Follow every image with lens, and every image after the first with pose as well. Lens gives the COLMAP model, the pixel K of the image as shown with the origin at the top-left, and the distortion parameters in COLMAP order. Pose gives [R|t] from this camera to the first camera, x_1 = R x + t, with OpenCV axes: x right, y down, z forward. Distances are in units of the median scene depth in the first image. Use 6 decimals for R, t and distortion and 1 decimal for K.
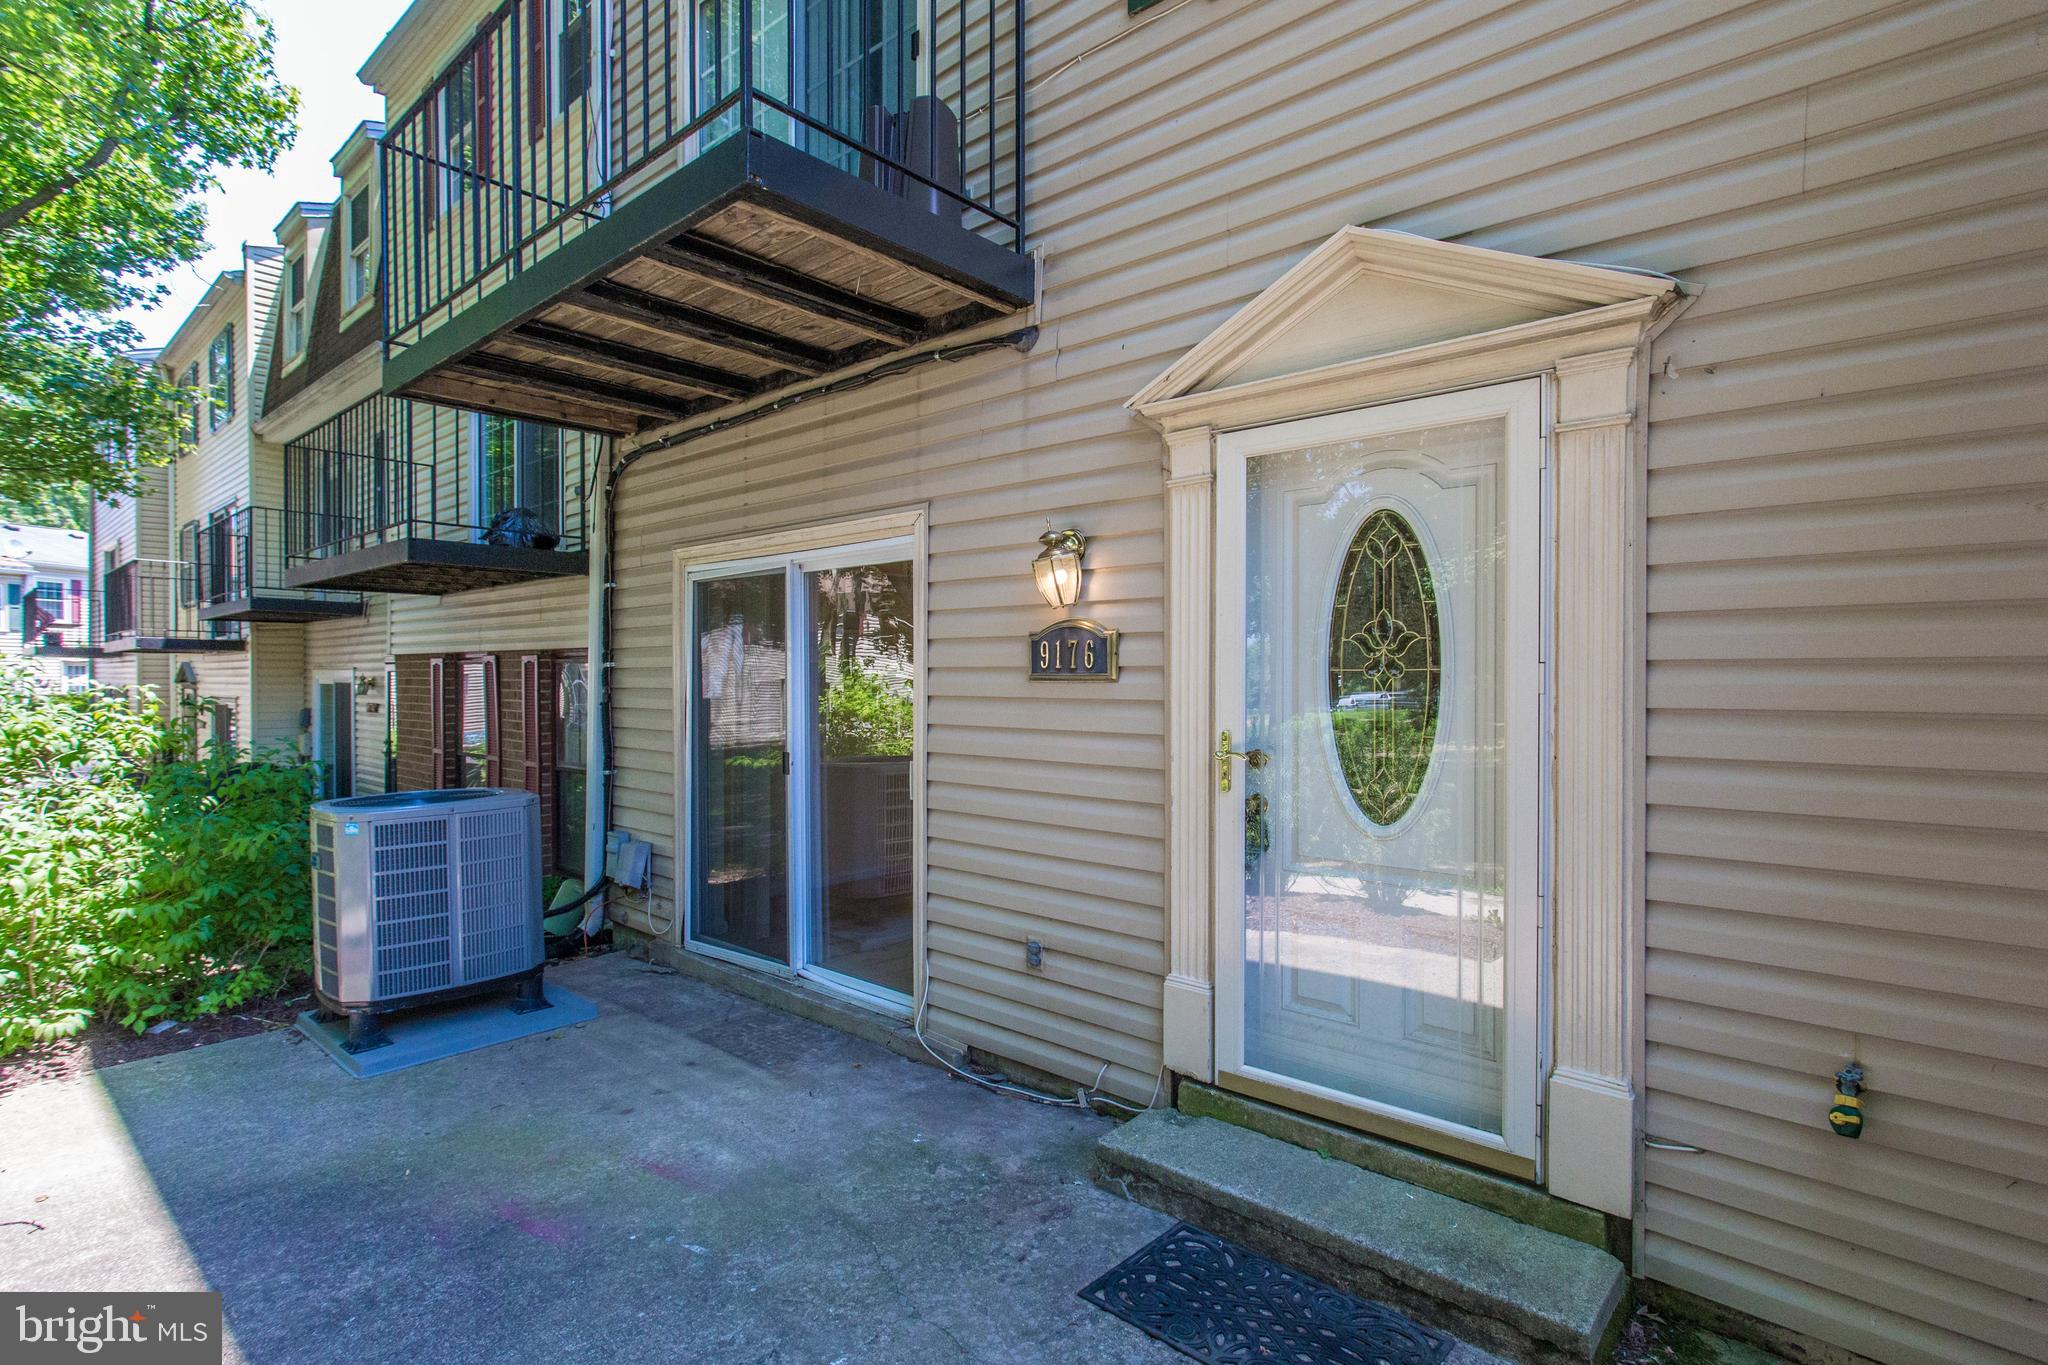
lens RADIAL K [[993.3, 0, 1066.8], [0, 993.3, 699.2], [0, 0, 1]] dist [0.000580, -0.000834]
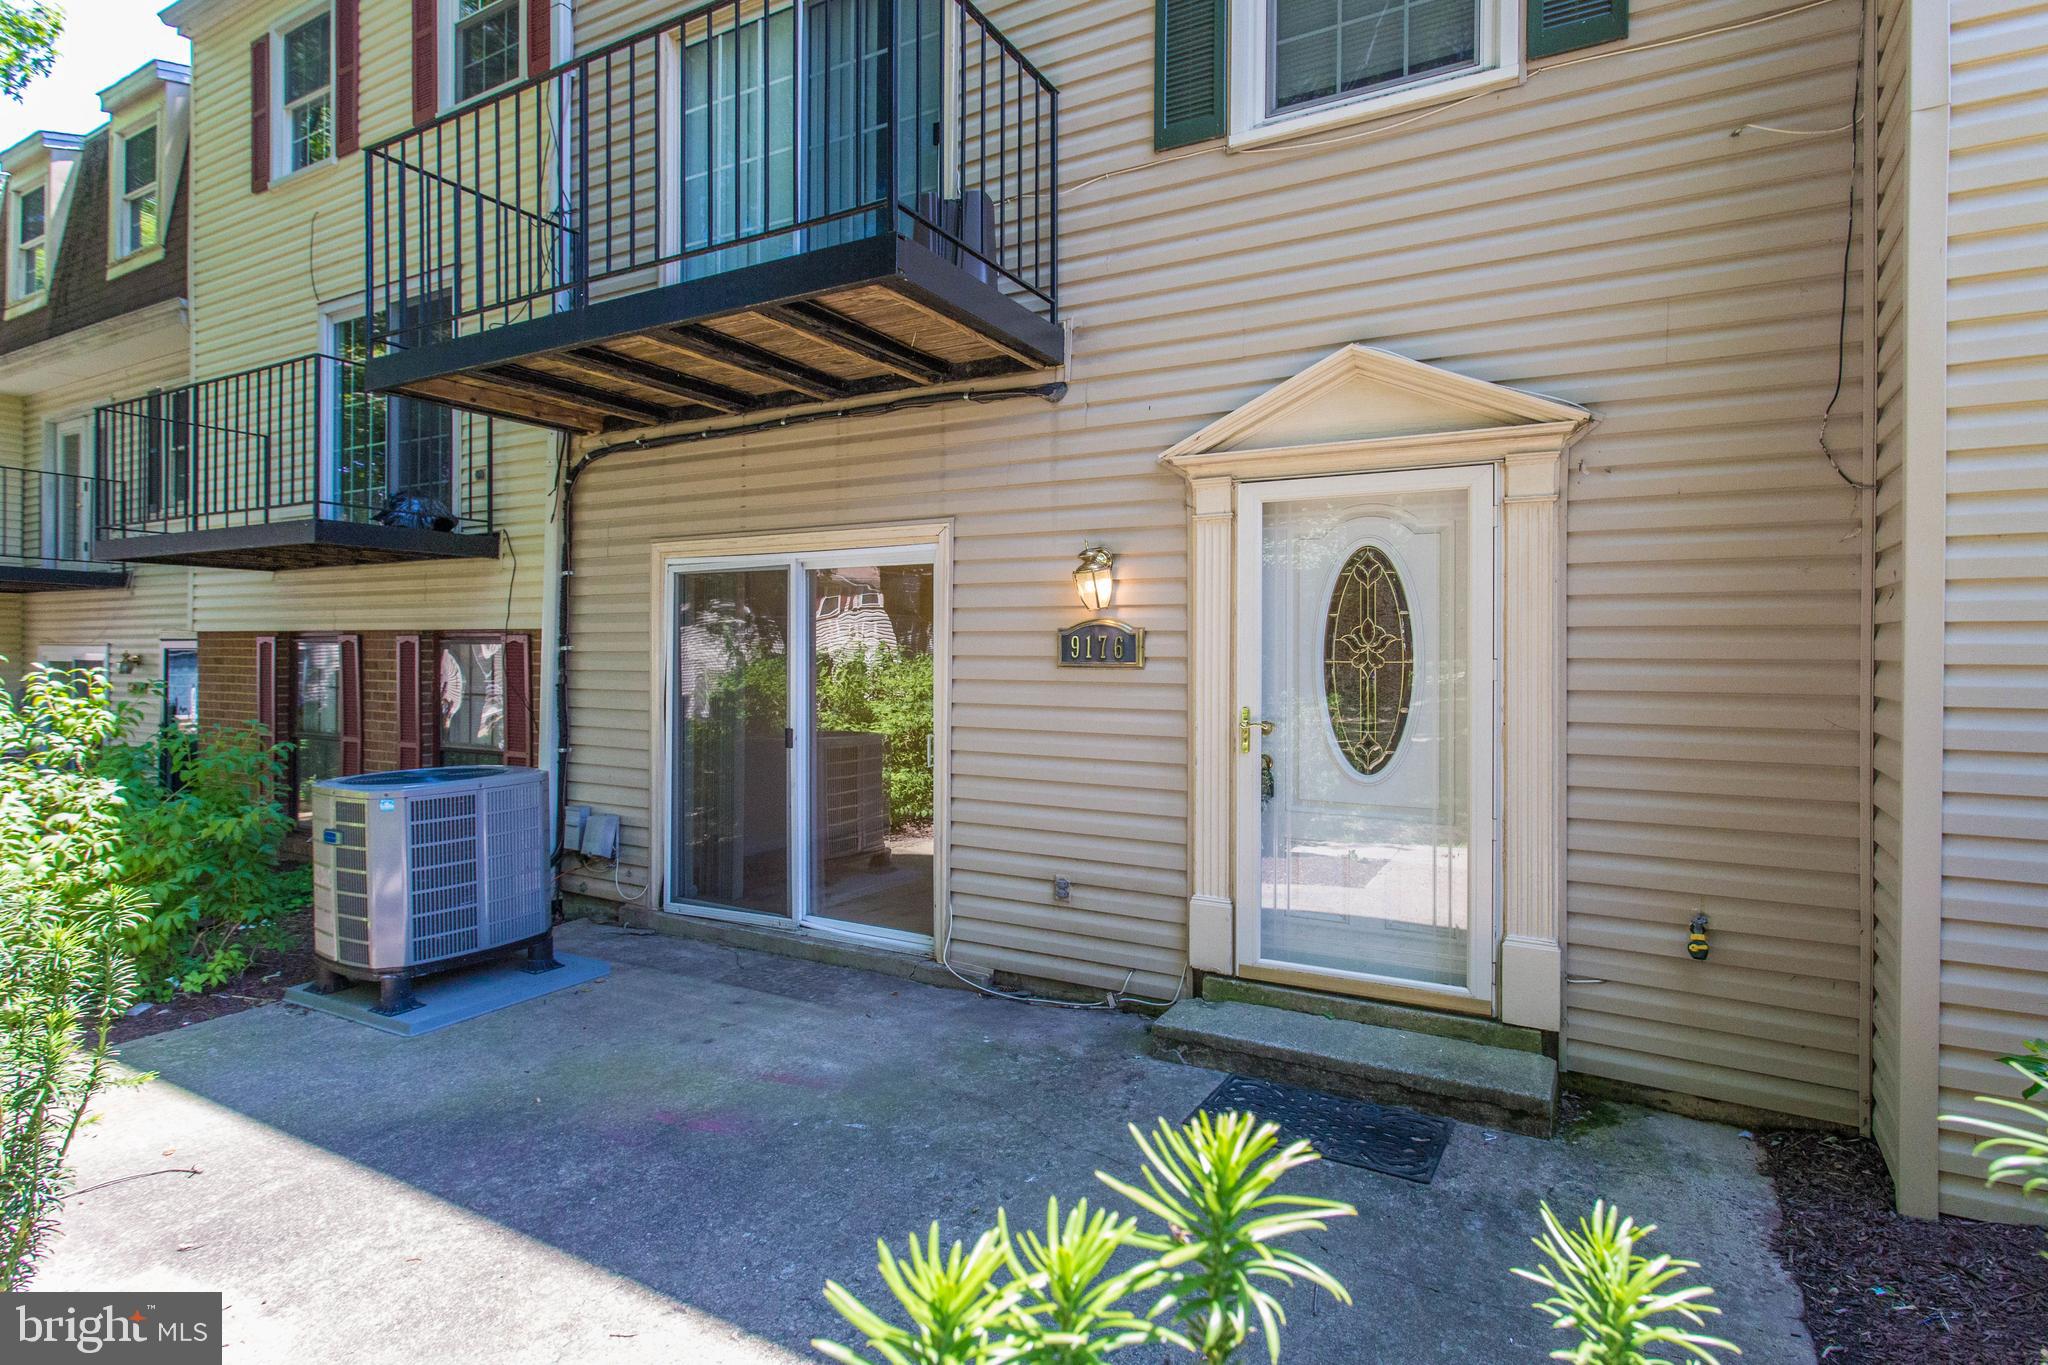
lens RADIAL K [[993.6, 0, 1004.3], [0, 993.6, 665.6], [0, 0, 1]] dist [0.000147, -0.000215]
pose [[0.985124, -0.000327, 0.171846, -0.318821], [0.001865, 0.999960, -0.008784, -0.010162], [-0.171836, 0.008974, 0.985085, -0.208471]]
